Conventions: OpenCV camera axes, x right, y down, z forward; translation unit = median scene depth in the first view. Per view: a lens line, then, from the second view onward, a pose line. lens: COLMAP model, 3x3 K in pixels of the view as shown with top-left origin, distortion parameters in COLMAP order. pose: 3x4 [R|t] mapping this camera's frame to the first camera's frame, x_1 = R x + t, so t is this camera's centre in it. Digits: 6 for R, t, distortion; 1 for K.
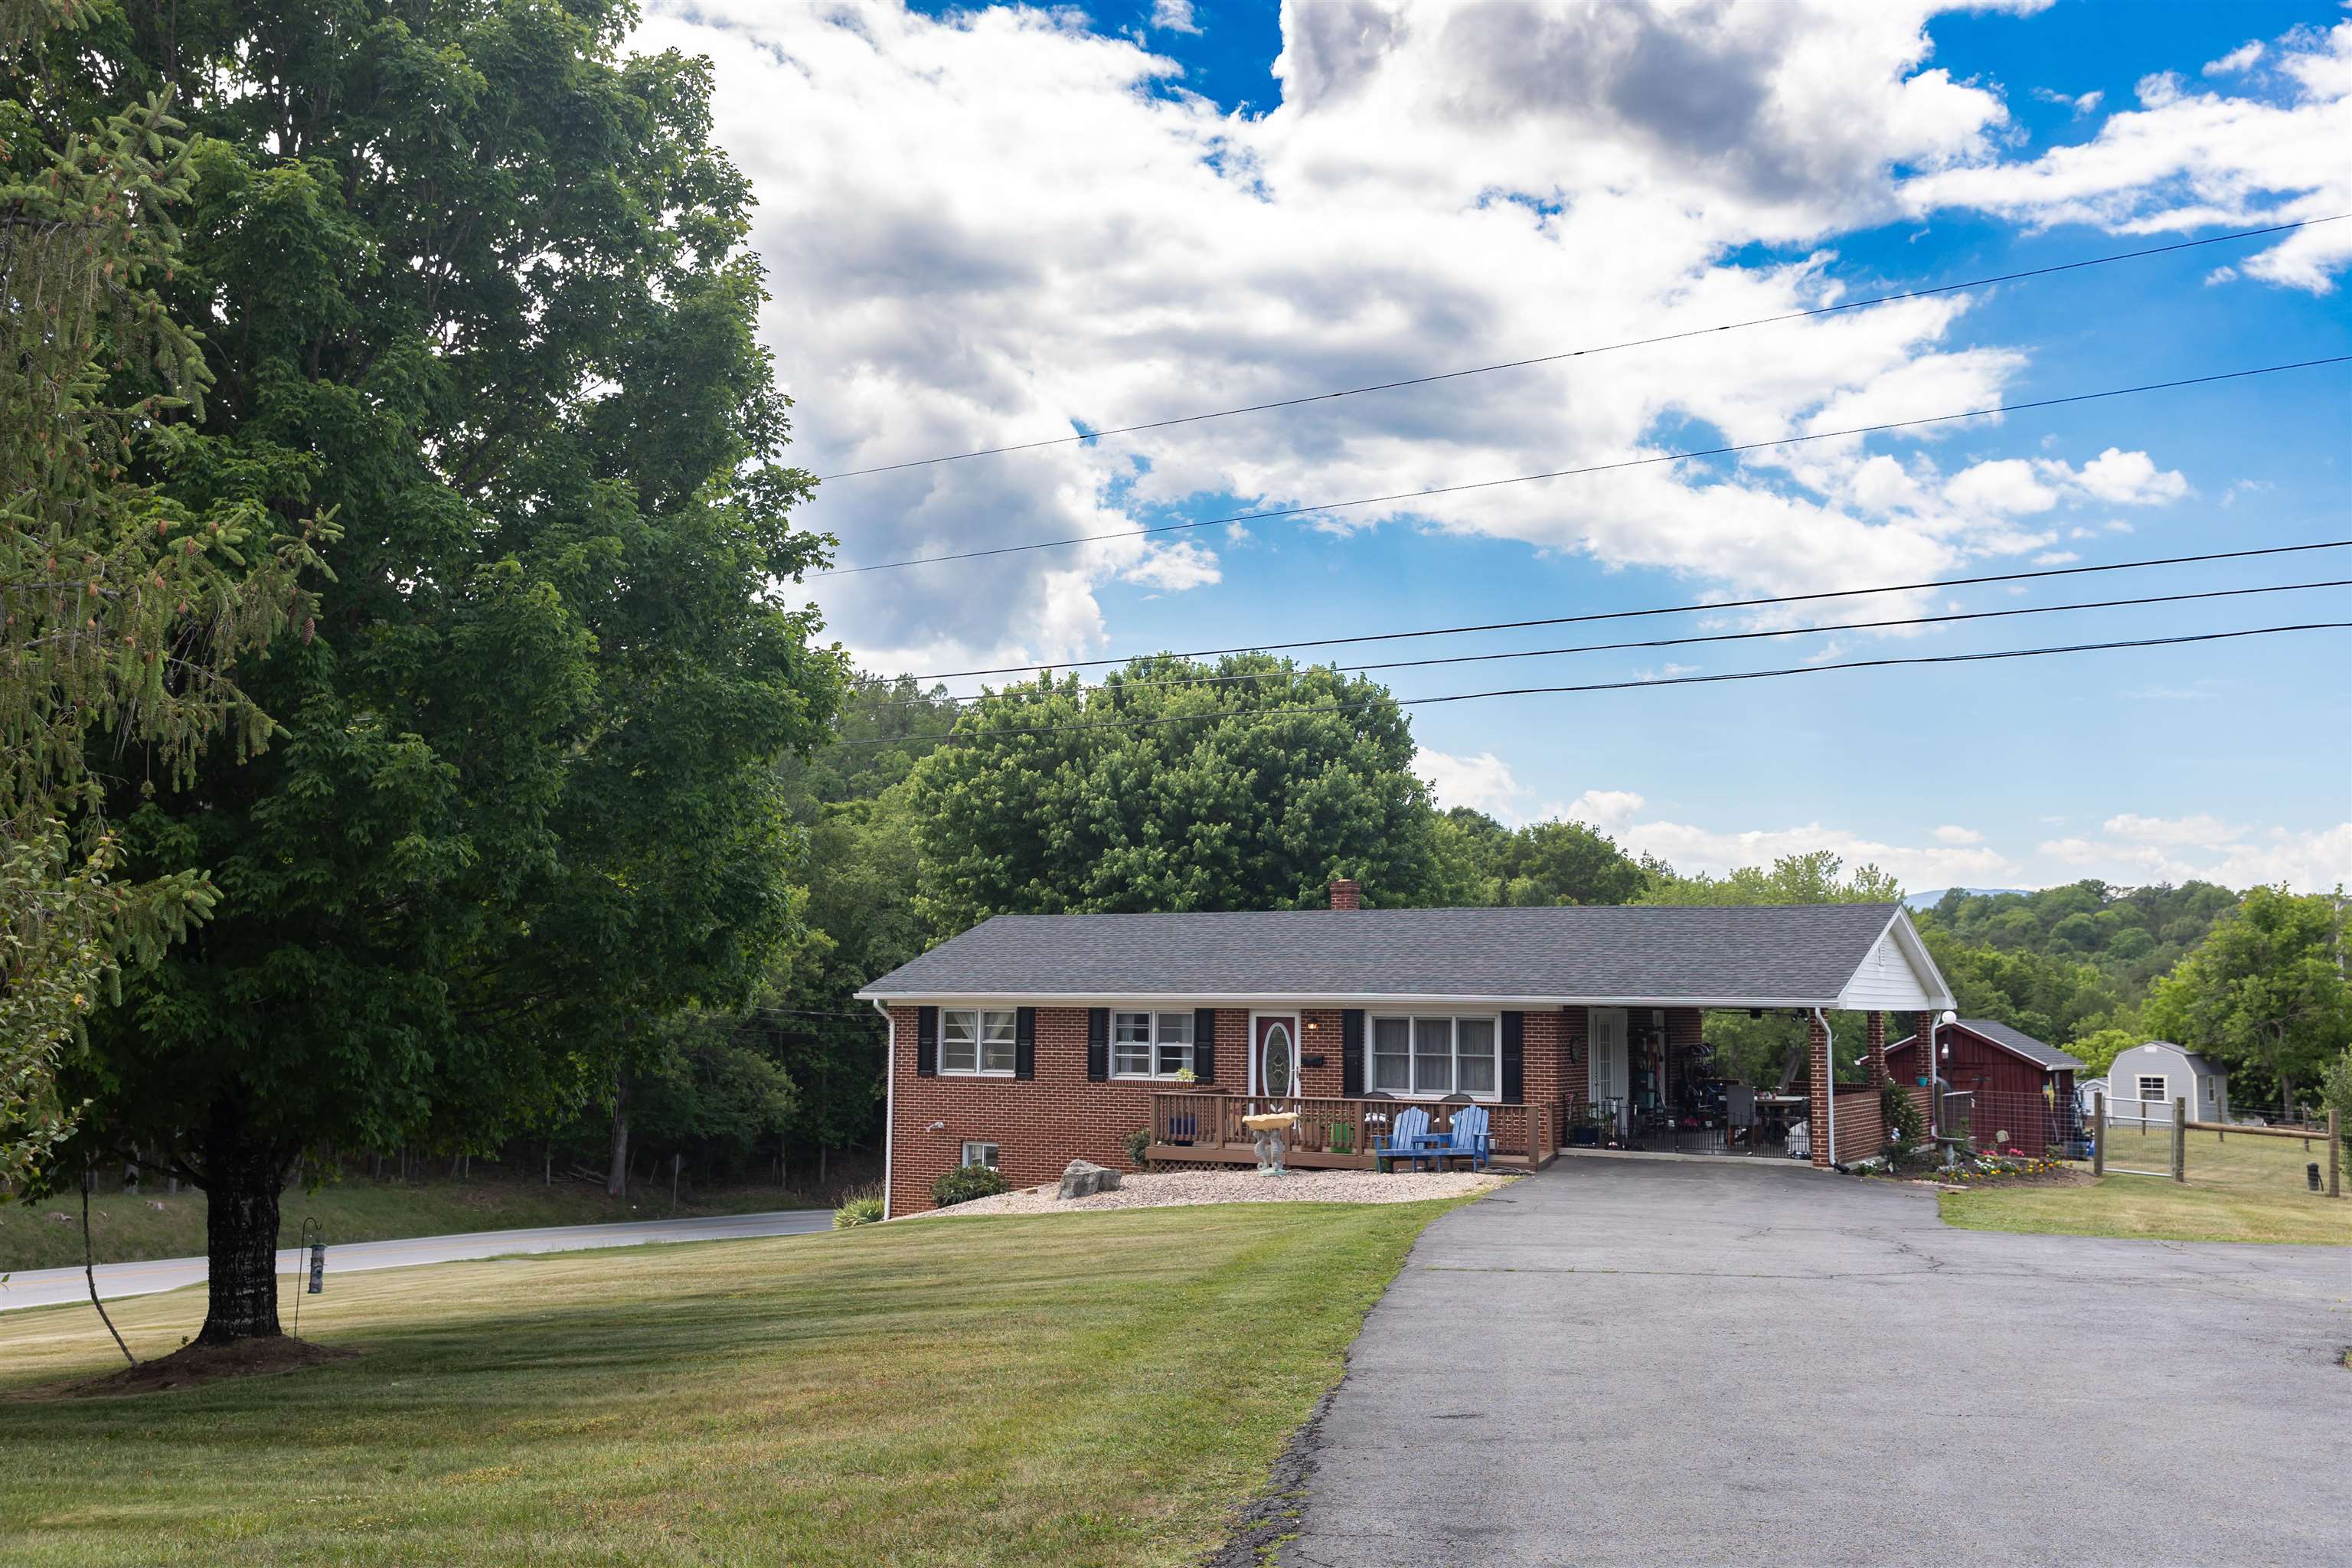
lens RADIAL K [[2276.9, 0, 1170.8], [0, 2276.9, 751.6], [0, 0, 1]] dist [0.013325, 0.000040]
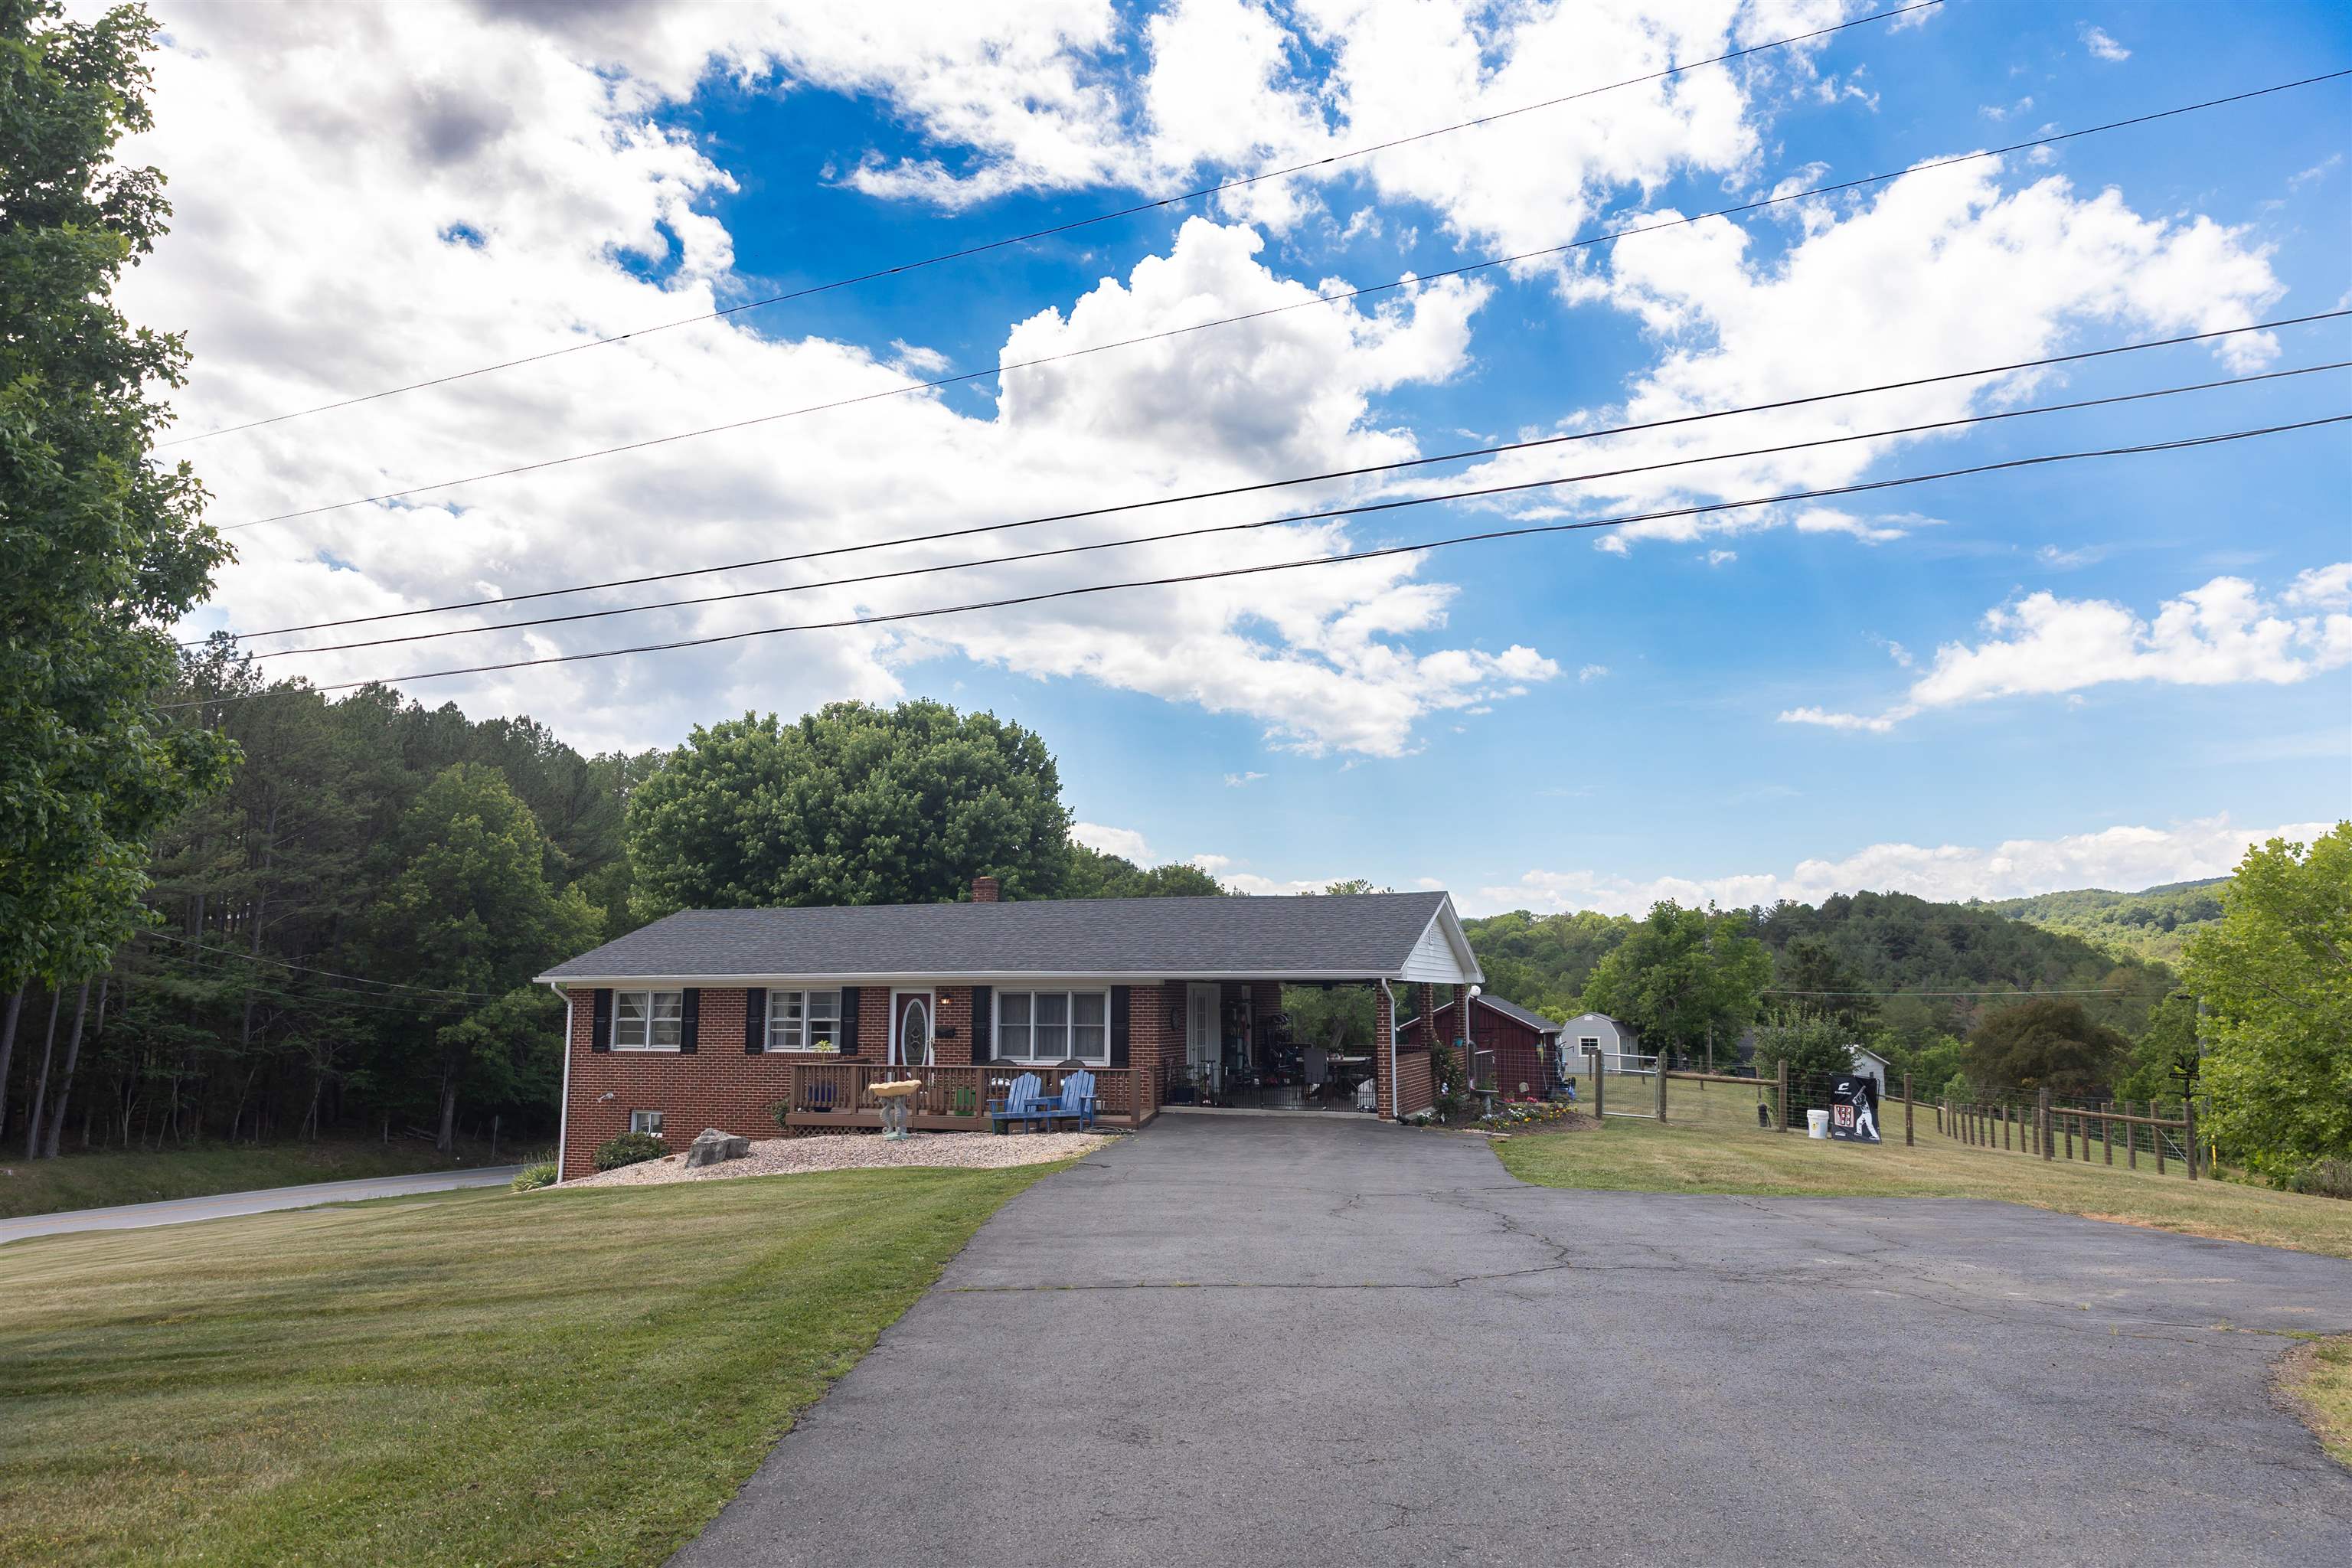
lens RADIAL K [[1544.7, 0, 1176.0], [0, 1544.7, 784.0], [0, 0, 1]] dist [0.019240, -0.003815]
pose [[0.986306, 0.013129, 0.164399, 0.045261], [-0.008756, 0.999589, -0.027298, 0.031585], [-0.164690, 0.025484, 0.986016, 0.215417]]
